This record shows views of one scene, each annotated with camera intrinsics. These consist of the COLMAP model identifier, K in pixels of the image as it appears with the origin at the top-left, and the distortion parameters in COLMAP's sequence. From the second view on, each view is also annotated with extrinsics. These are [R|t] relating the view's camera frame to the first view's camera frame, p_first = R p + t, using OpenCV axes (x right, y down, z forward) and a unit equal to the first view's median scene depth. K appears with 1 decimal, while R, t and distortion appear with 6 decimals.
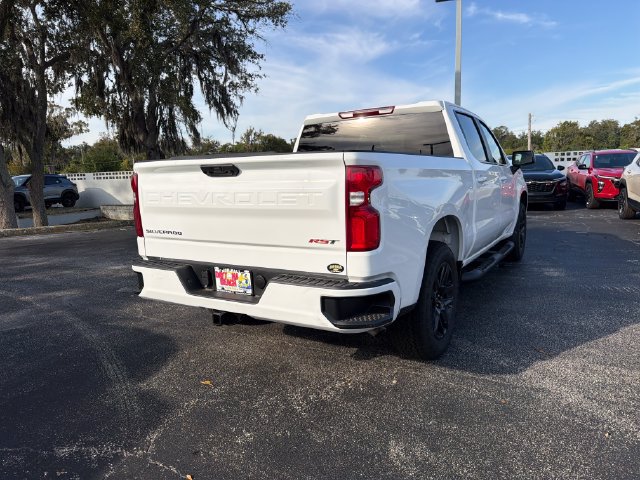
lens RADIAL K [[448.8, 0, 318.1], [0, 448.8, 240.7], [0, 0, 1]] dist [0.056442, -0.069610]
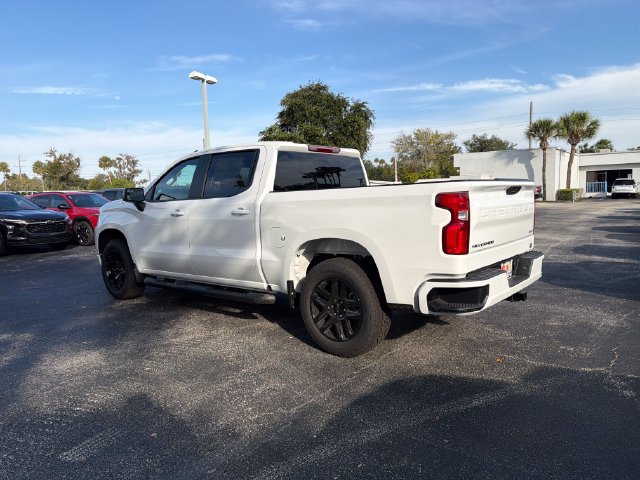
lens RADIAL K [[448.8, 0, 318.1], [0, 448.8, 240.7], [0, 0, 1]] dist [0.056442, -0.069610]
pose [[0.152174, -0.068085, 0.986006, -1.502333], [0.165858, 0.985236, 0.042434, -0.141718], [-0.974338, 0.157079, 0.161220, 1.220137]]
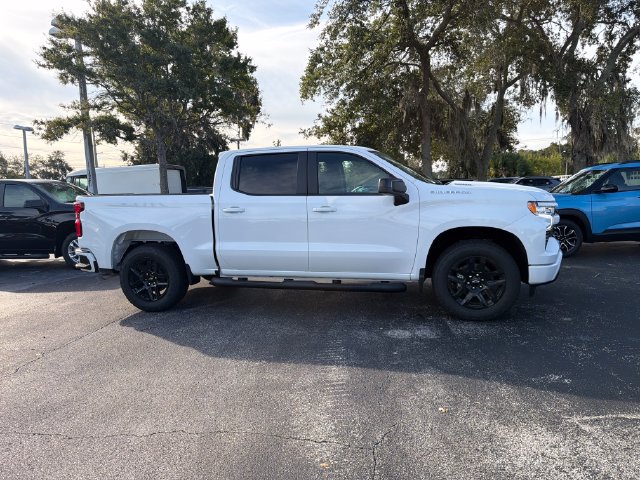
lens RADIAL K [[448.8, 0, 318.1], [0, 448.8, 240.7], [0, 0, 1]] dist [0.056442, -0.069610]
pose [[0.304799, 0.127236, -0.943880, 2.208873], [-0.114802, 0.988719, 0.096209, -0.267616], [0.945473, 0.079035, 0.315967, 1.124768]]
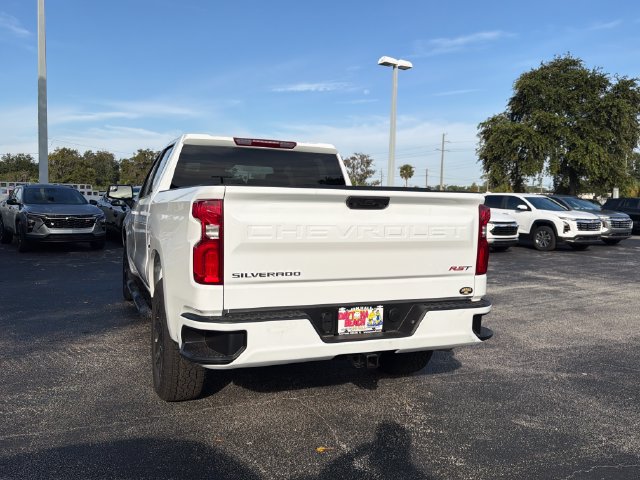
lens RADIAL K [[539.4, 0, 320.0], [0, 539.4, 240.0], [0, 0, 1]] dist [0.088516, -0.160966]
pose [[0.592054, -0.009771, 0.805839, -1.051402], [0.079809, 0.995722, -0.046563, -0.027684], [-0.801937, 0.091881, 0.590301, 0.362831]]
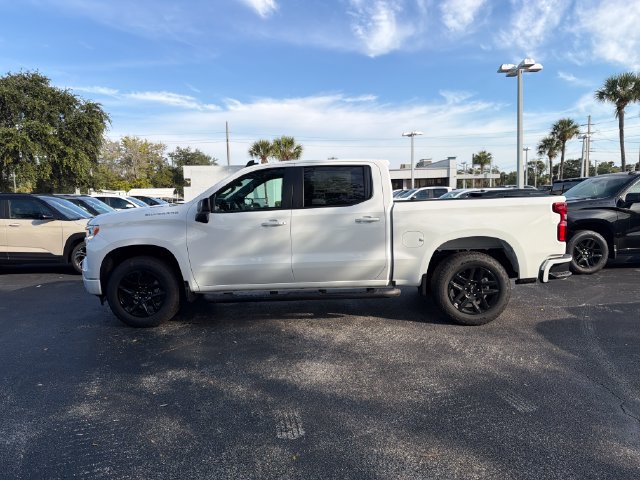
lens RADIAL K [[448.8, 0, 318.1], [0, 448.8, 240.7], [0, 0, 1]] dist [0.056442, -0.069610]
pose [[-0.489006, -0.035661, 0.871551, -1.449132], [0.165446, 0.977235, 0.132814, -0.389909], [-0.856446, 0.209142, -0.471974, 2.655843]]
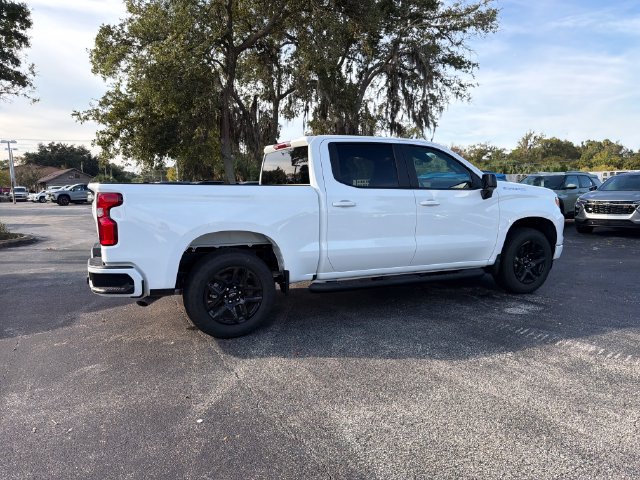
lens RADIAL K [[448.8, 0, 318.1], [0, 448.8, 240.7], [0, 0, 1]] dist [0.056442, -0.069610]
pose [[0.830665, 0.092570, -0.549024, 1.251886], [-0.099990, 0.994852, 0.016457, -0.075118], [0.547721, 0.041227, 0.835645, 0.048501]]
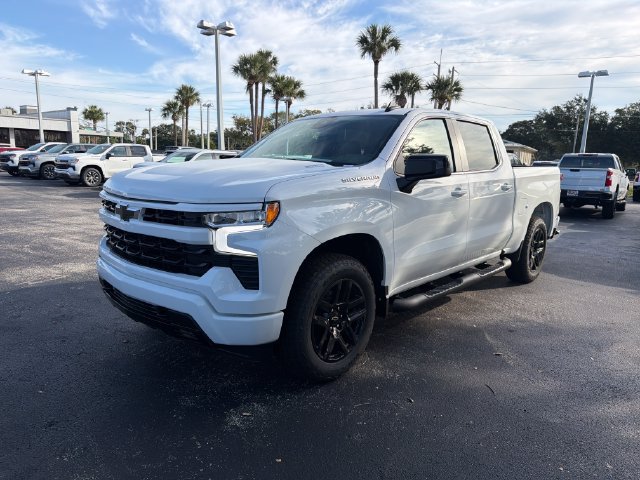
lens RADIAL K [[460.0, 0, 320.0], [0, 460.0, 240.0], [0, 0, 1]] dist [0.001934, 0.000142]
pose [[-0.978915, -0.028851, 0.202219, 0.217493], [0.034103, 0.952997, 0.301054, -0.538013], [-0.201400, 0.301602, -0.931919, 3.343318]]
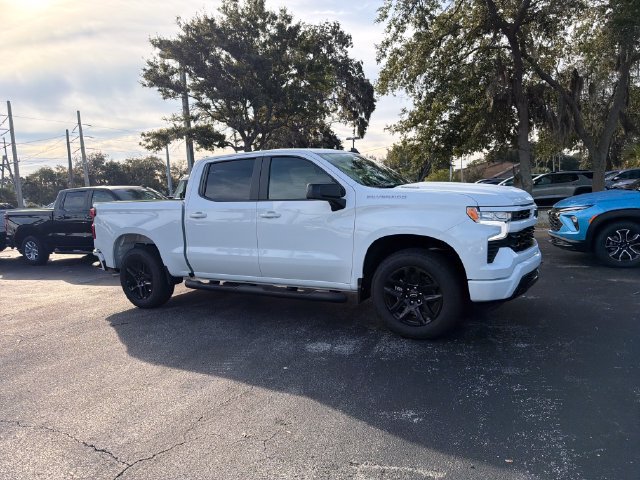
lens RADIAL K [[448.8, 0, 318.1], [0, 448.8, 240.7], [0, 0, 1]] dist [0.056442, -0.069610]
pose [[0.021254, 0.135795, -0.990509, 2.276266], [-0.092295, 0.986769, 0.133301, -0.365626], [0.995505, 0.088586, 0.033506, 1.773789]]
